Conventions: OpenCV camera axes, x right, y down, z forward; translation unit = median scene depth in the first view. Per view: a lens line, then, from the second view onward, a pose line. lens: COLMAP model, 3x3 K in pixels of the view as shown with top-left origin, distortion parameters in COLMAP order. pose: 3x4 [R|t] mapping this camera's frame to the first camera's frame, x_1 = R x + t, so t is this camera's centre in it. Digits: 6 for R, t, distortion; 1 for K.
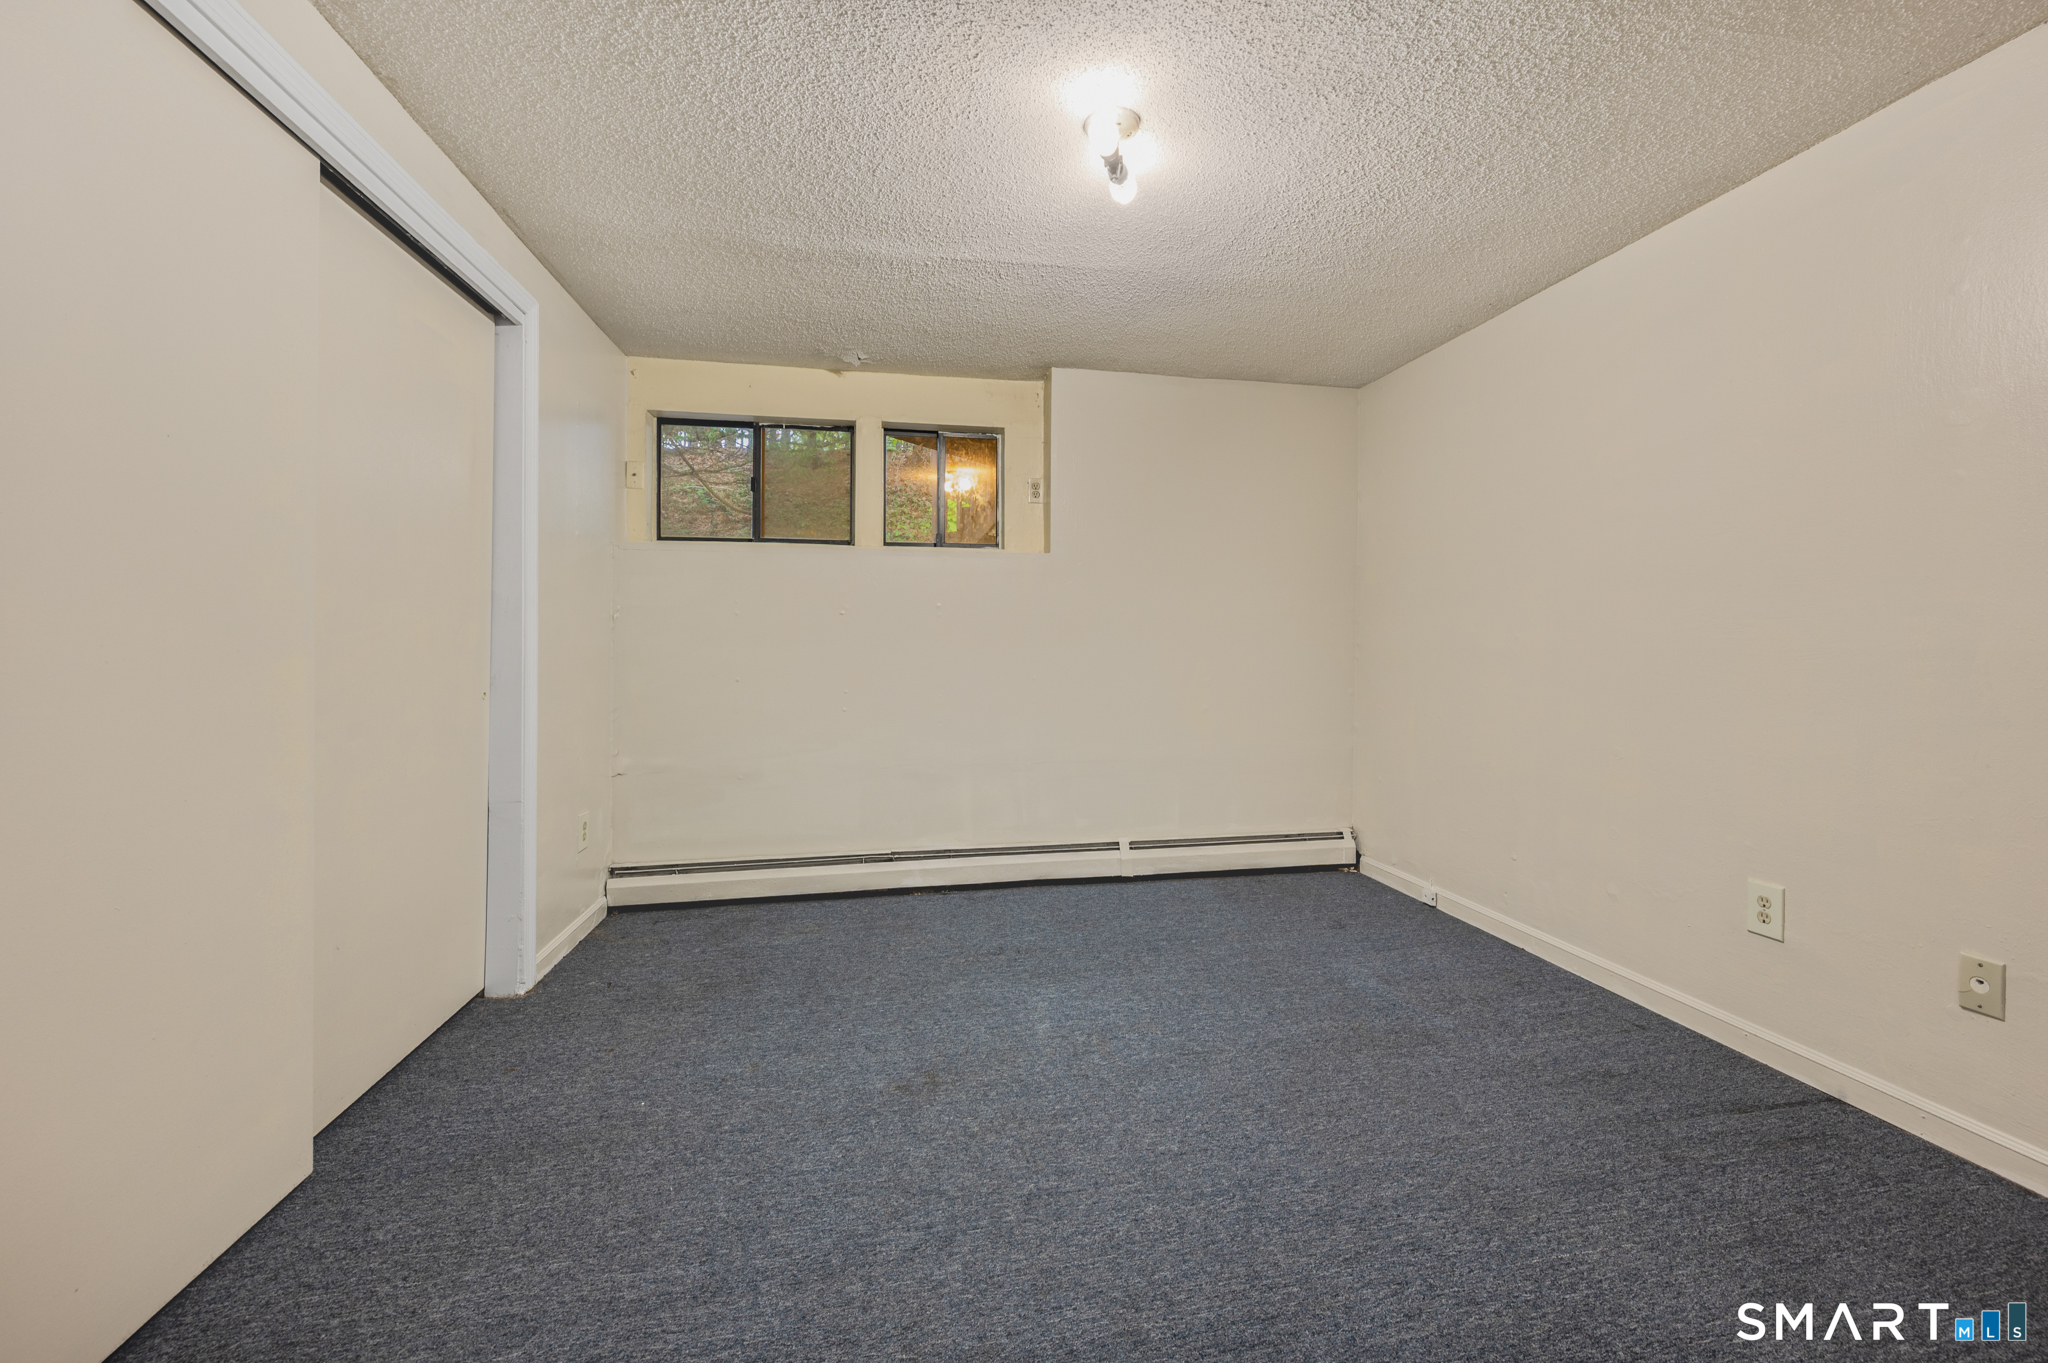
lens RADIAL K [[811.3, 0, 1029.1], [0, 811.3, 675.6], [0, 0, 1]] dist [-0.001175, -0.000213]
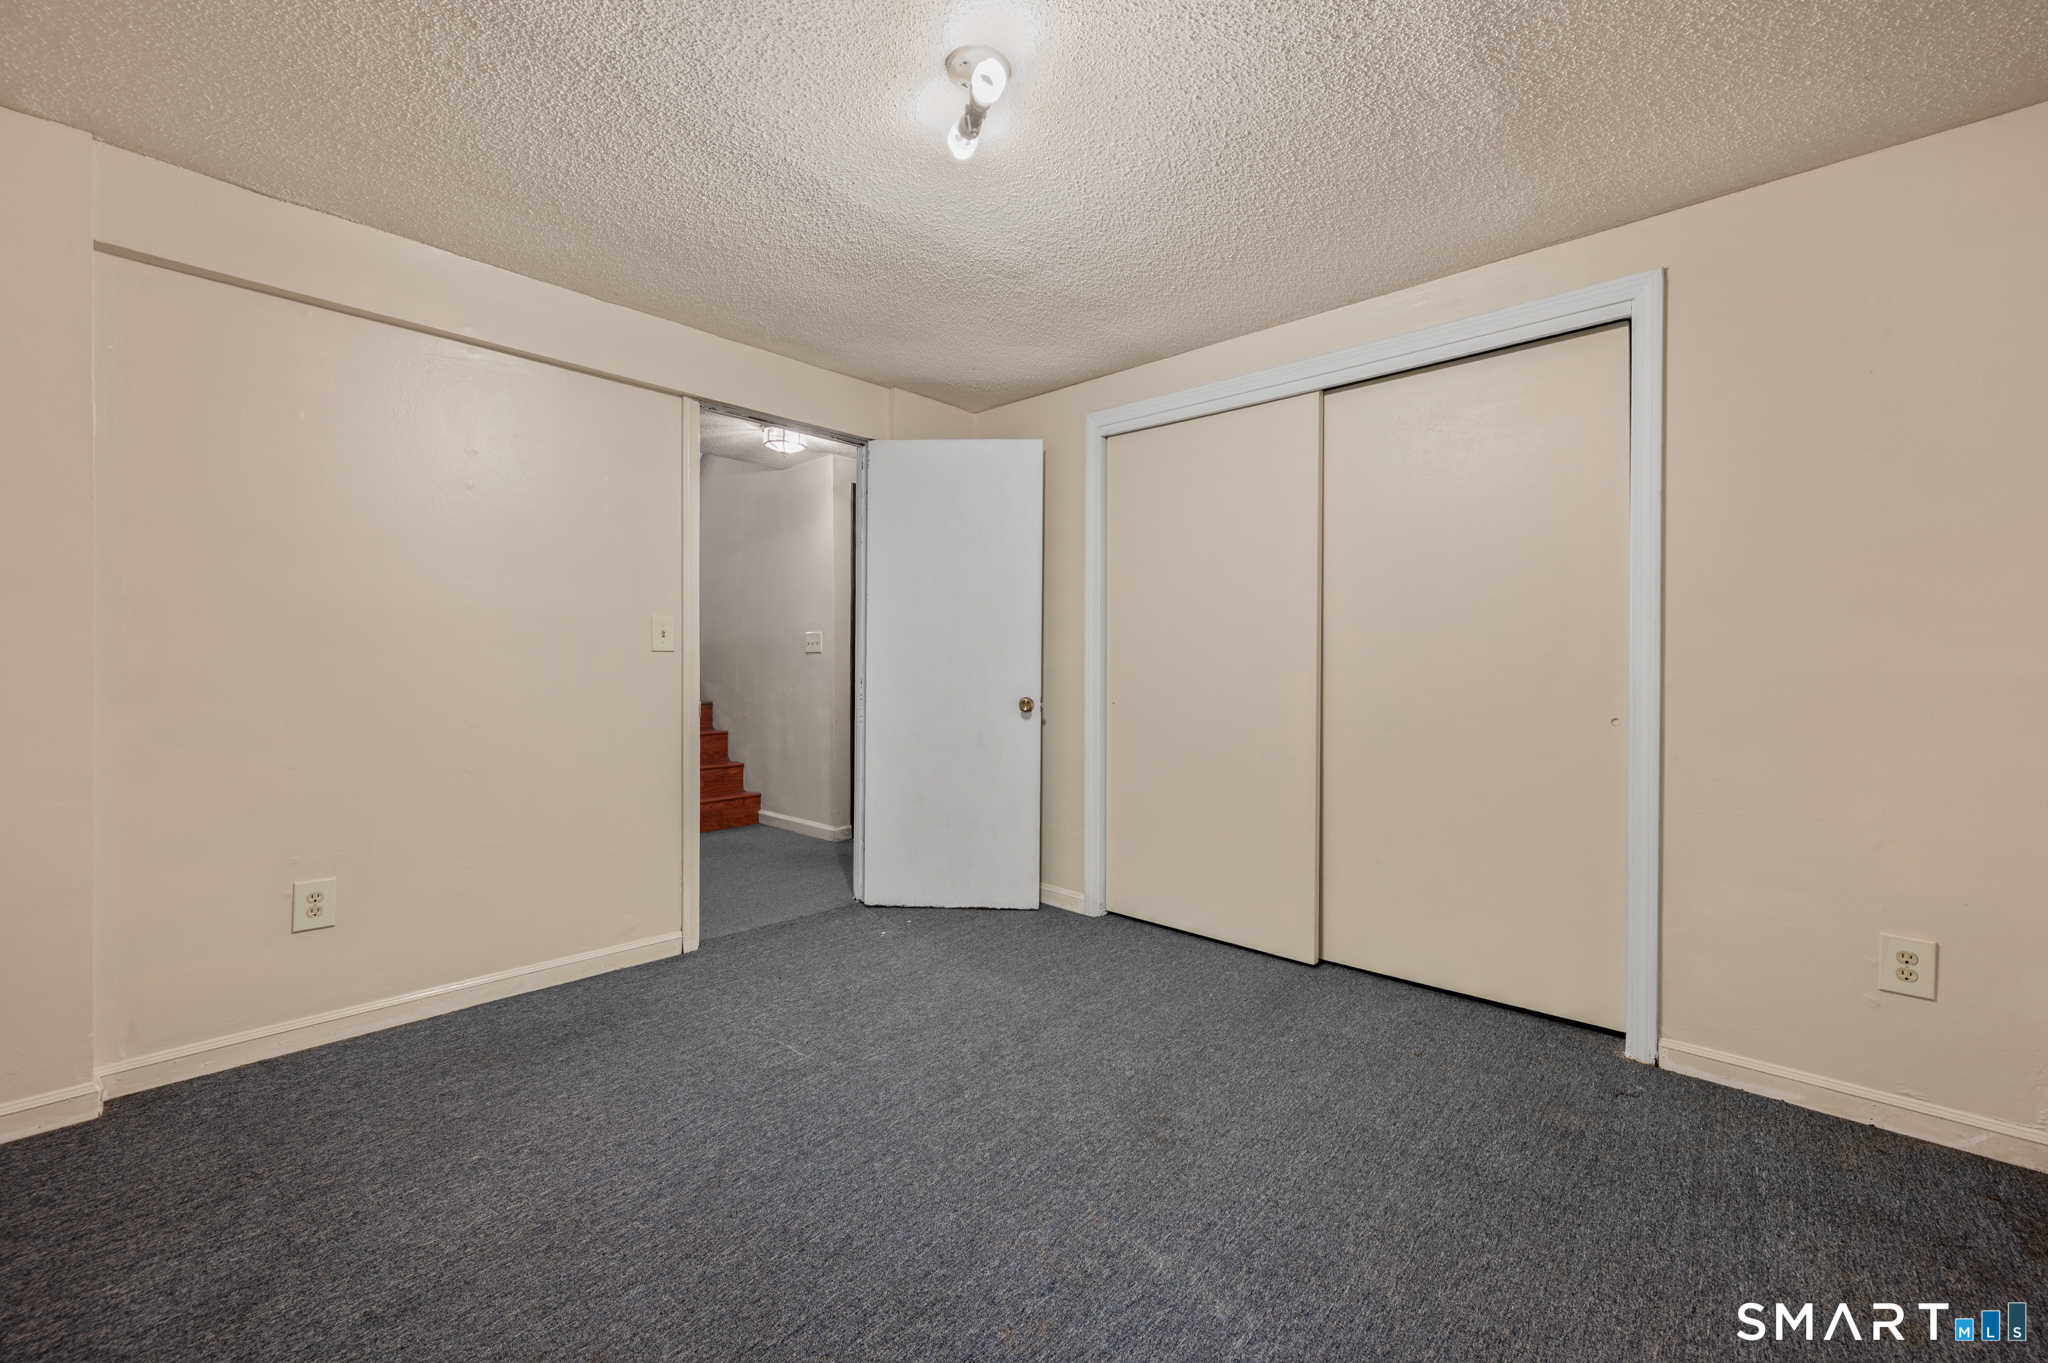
lens RADIAL K [[811.3, 0, 1029.1], [0, 811.3, 675.6], [0, 0, 1]] dist [-0.001175, -0.000213]
pose [[-0.789597, 0.001300, -0.613624, 0.542479], [-0.027870, 0.998890, 0.037978, -0.050802], [0.612992, 0.047089, -0.788685, 1.581331]]
